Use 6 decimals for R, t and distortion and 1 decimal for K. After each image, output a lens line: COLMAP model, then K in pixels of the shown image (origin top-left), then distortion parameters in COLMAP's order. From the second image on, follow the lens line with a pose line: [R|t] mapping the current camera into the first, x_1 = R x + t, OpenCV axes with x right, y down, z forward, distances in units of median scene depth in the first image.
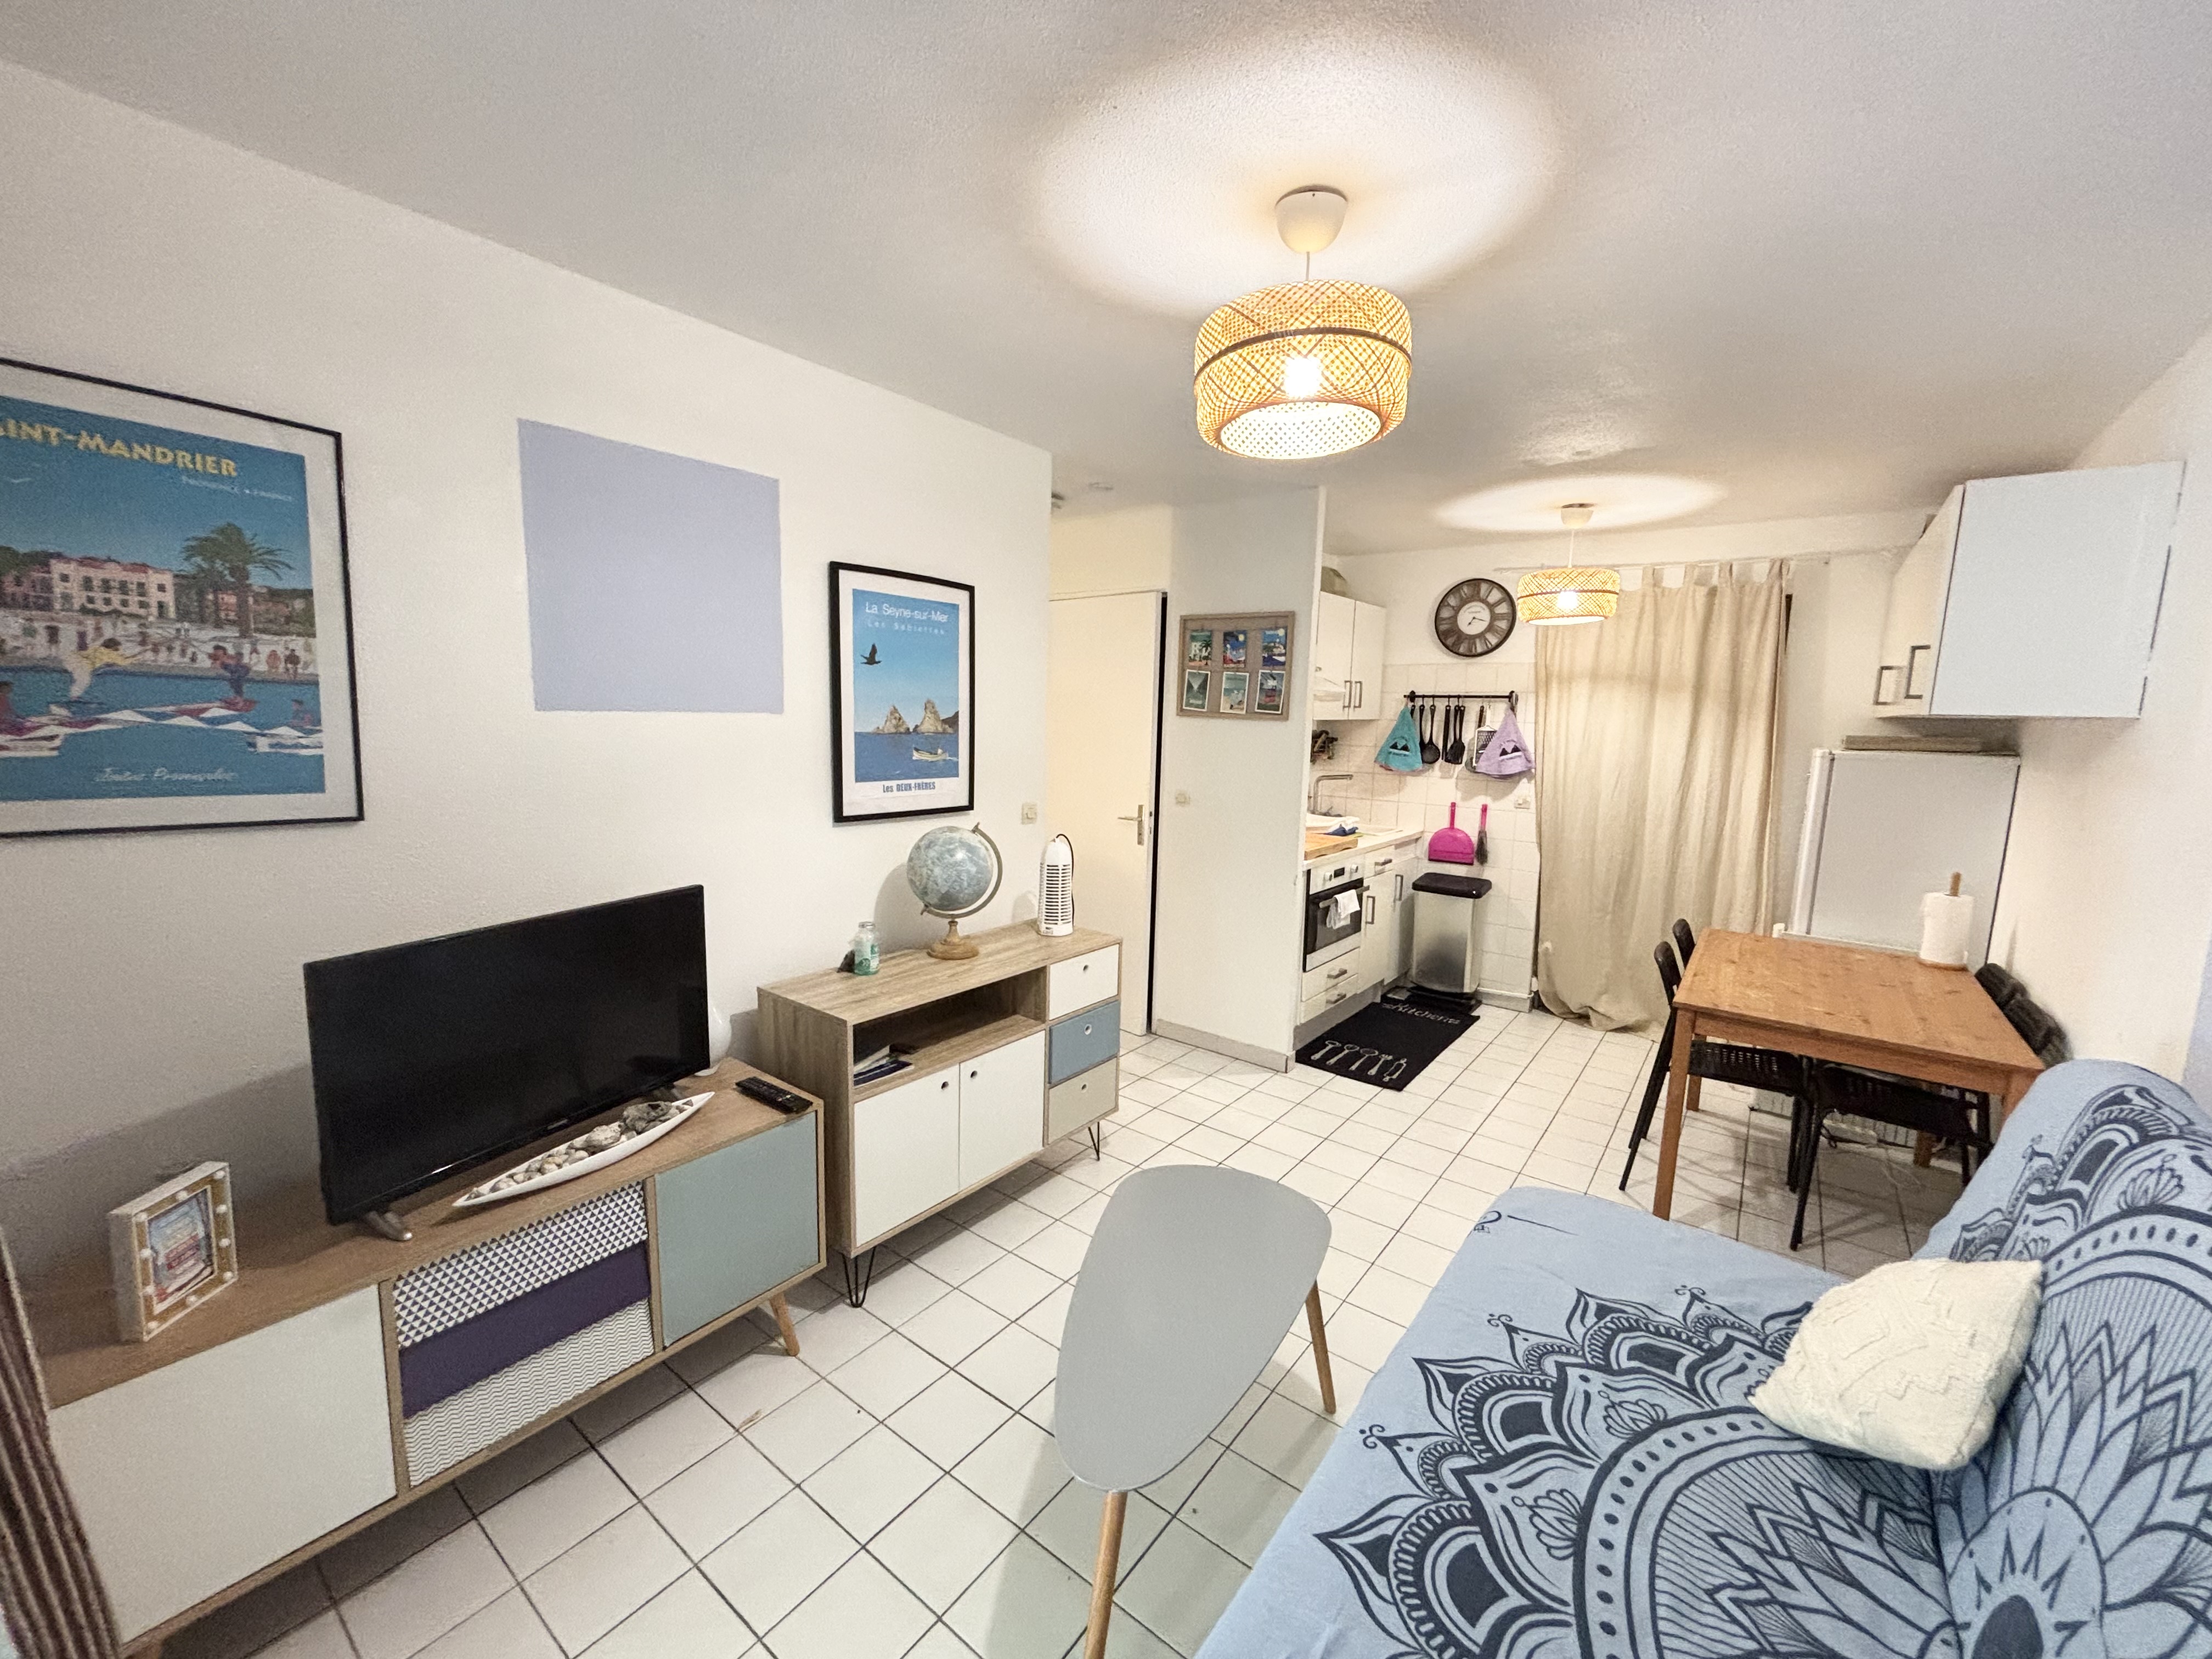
lens RADIAL K [[890.0, 0, 1110.1], [0, 890.0, 832.3], [0, 0, 1]] dist [-0.003297, 0.001639]
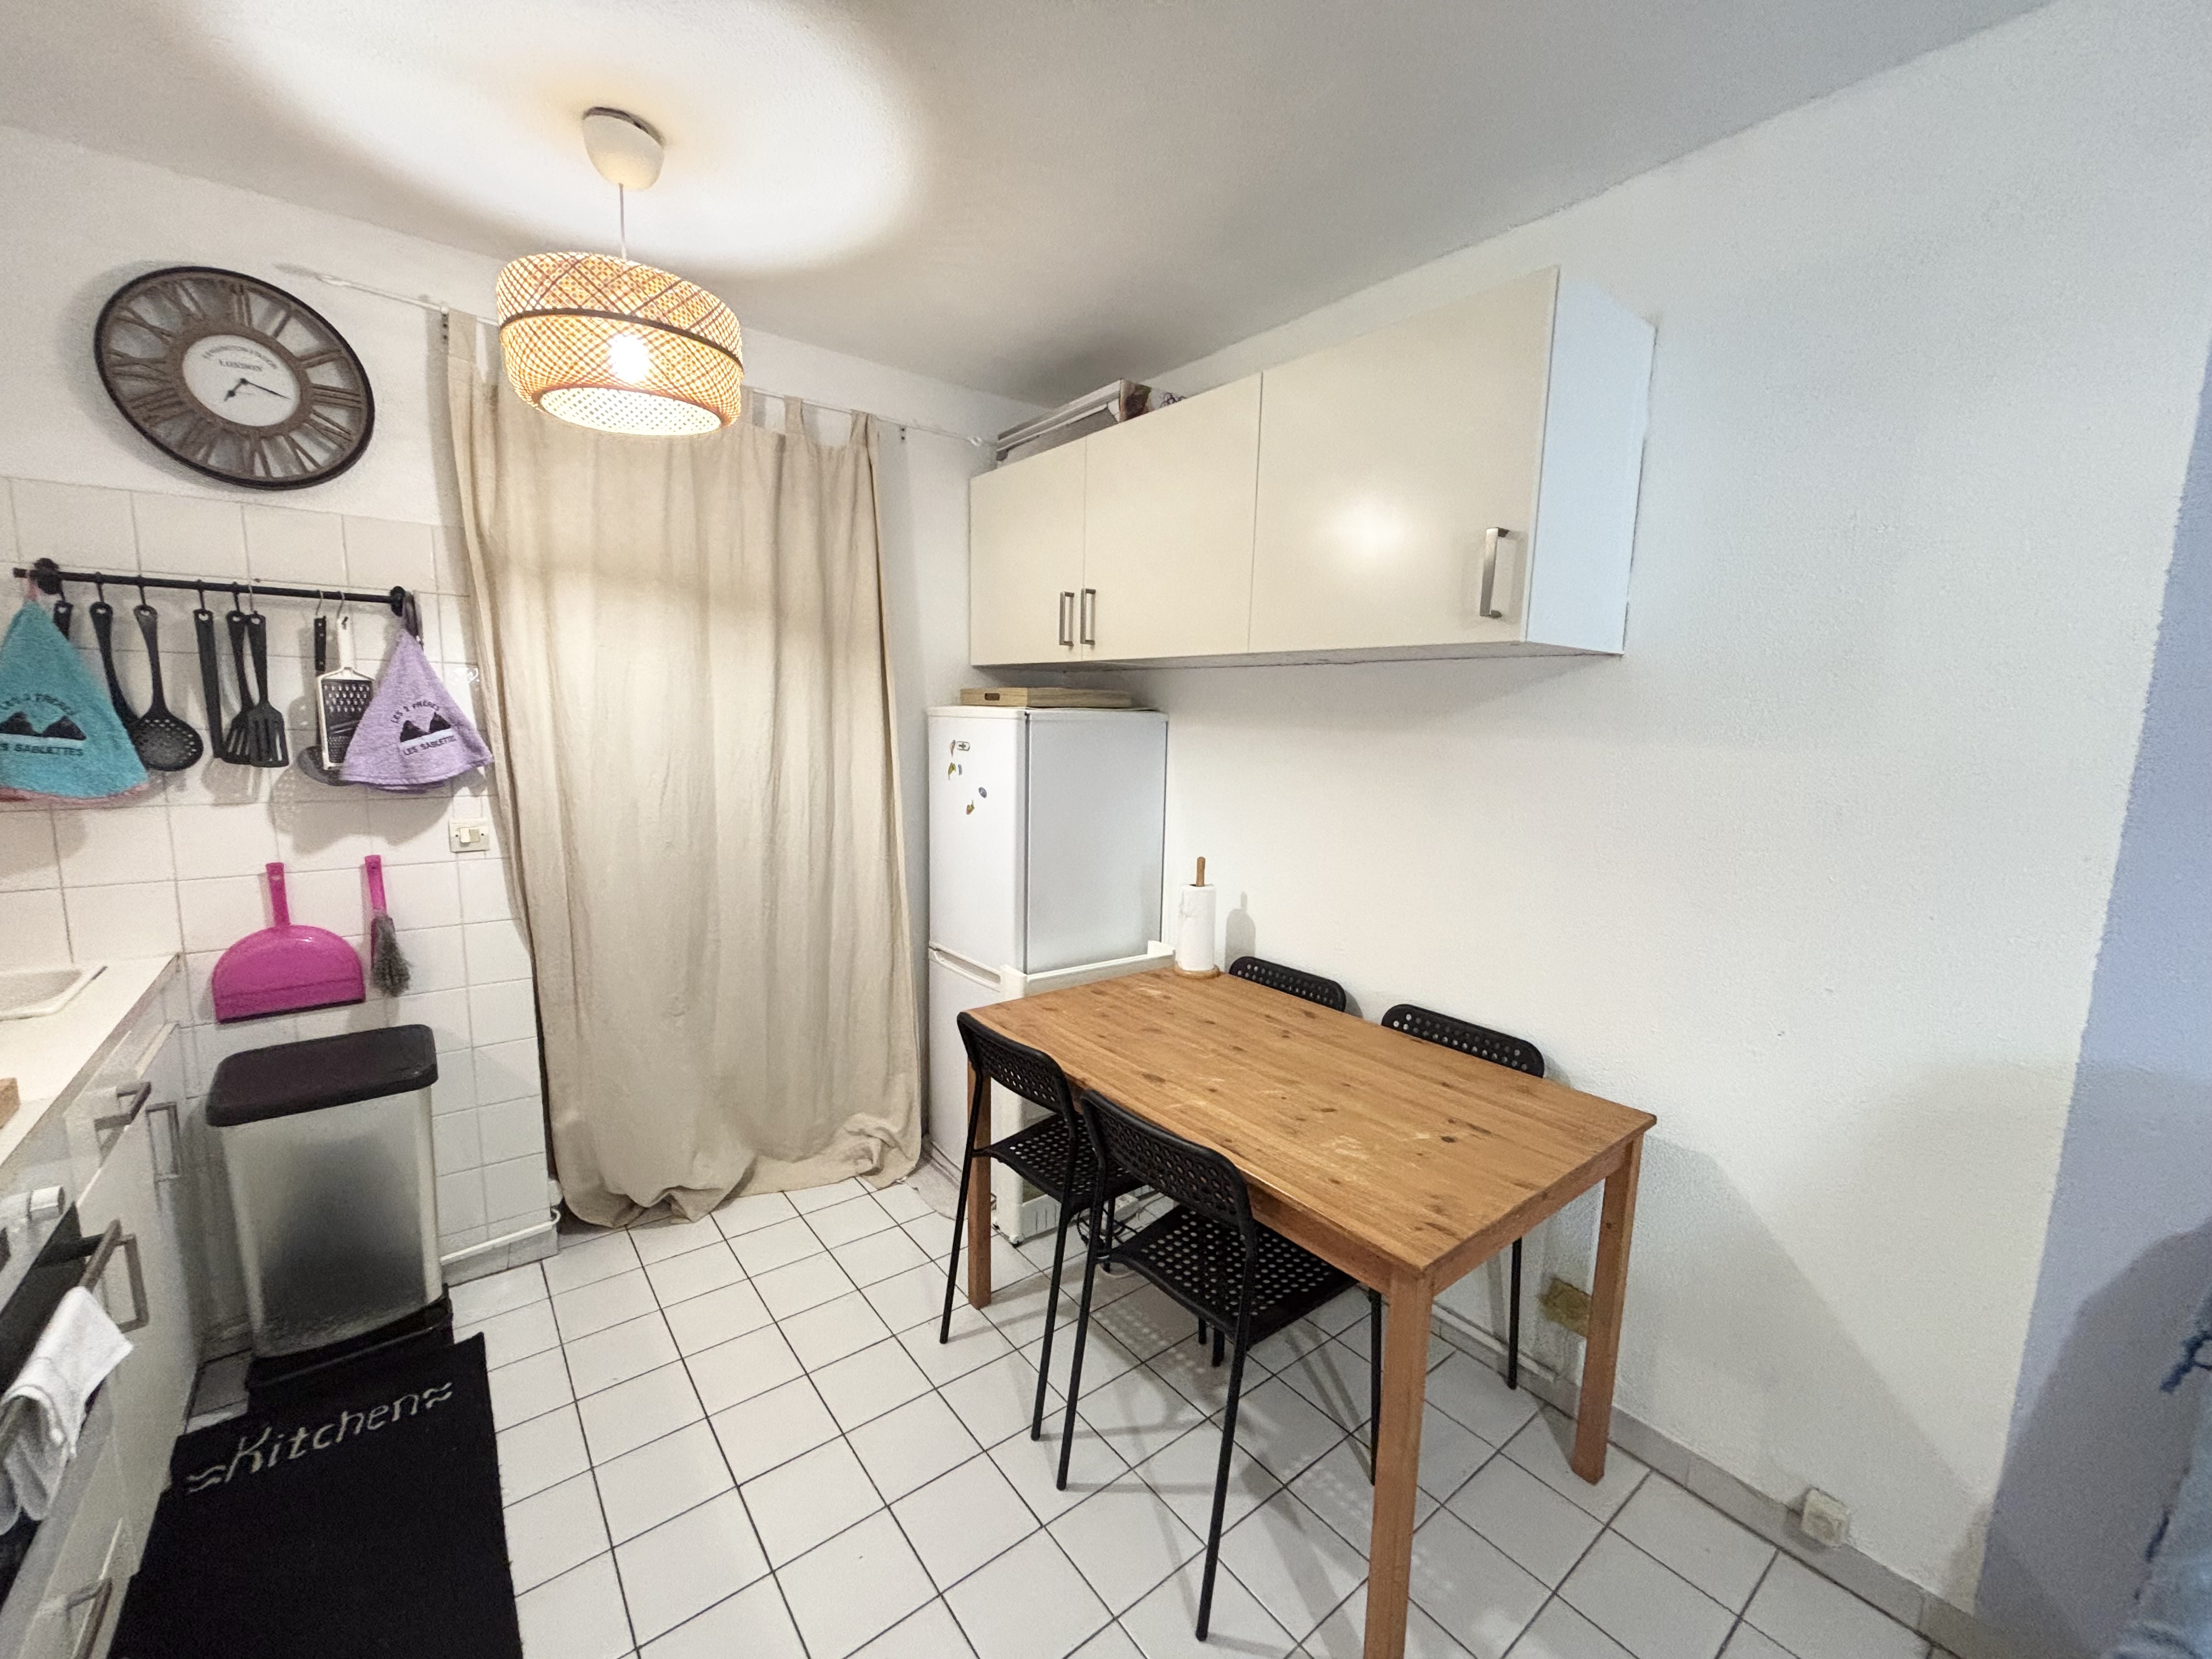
lens RADIAL K [[890.0, 0, 1105.8], [0, 890.0, 836.8], [0, 0, 1]] dist [-0.003297, 0.001639]
pose [[0.255857, -0.151632, 0.954749, 0.170677], [0.116382, 0.985270, 0.125291, -0.082236], [-0.959684, 0.079059, 0.269735, 0.862090]]
